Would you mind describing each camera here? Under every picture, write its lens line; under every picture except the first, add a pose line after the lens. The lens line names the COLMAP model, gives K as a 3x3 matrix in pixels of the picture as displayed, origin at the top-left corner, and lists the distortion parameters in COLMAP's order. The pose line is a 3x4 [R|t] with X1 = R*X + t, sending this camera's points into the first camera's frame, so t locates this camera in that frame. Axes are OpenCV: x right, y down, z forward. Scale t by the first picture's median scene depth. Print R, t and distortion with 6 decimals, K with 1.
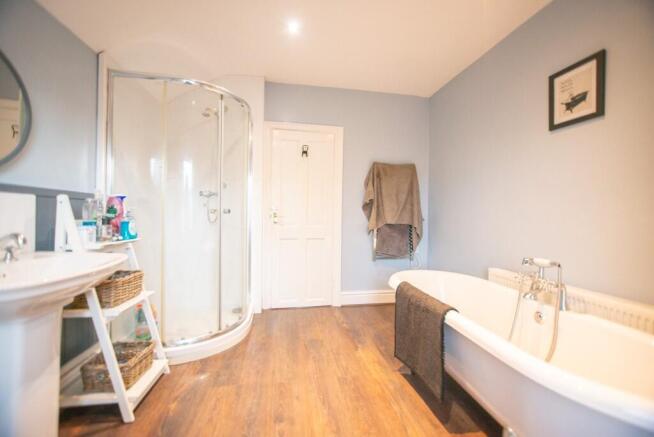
lens RADIAL K [[258.6, 0, 325.3], [0, 258.6, 215.9], [0, 0, 1]] dist [0.000916, 0.000068]
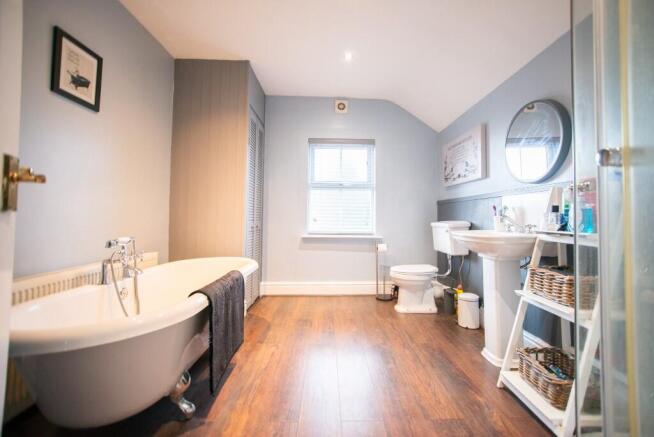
lens RADIAL K [[299.3, 0, 327.1], [0, 299.3, 214.5], [0, 0, 1]] dist [-0.001325, -0.000109]
pose [[-0.986982, -0.016043, 0.160031, -0.172788], [-0.014703, 0.999846, 0.009549, 0.049163], [-0.160159, 0.007072, -0.987066, 1.980241]]
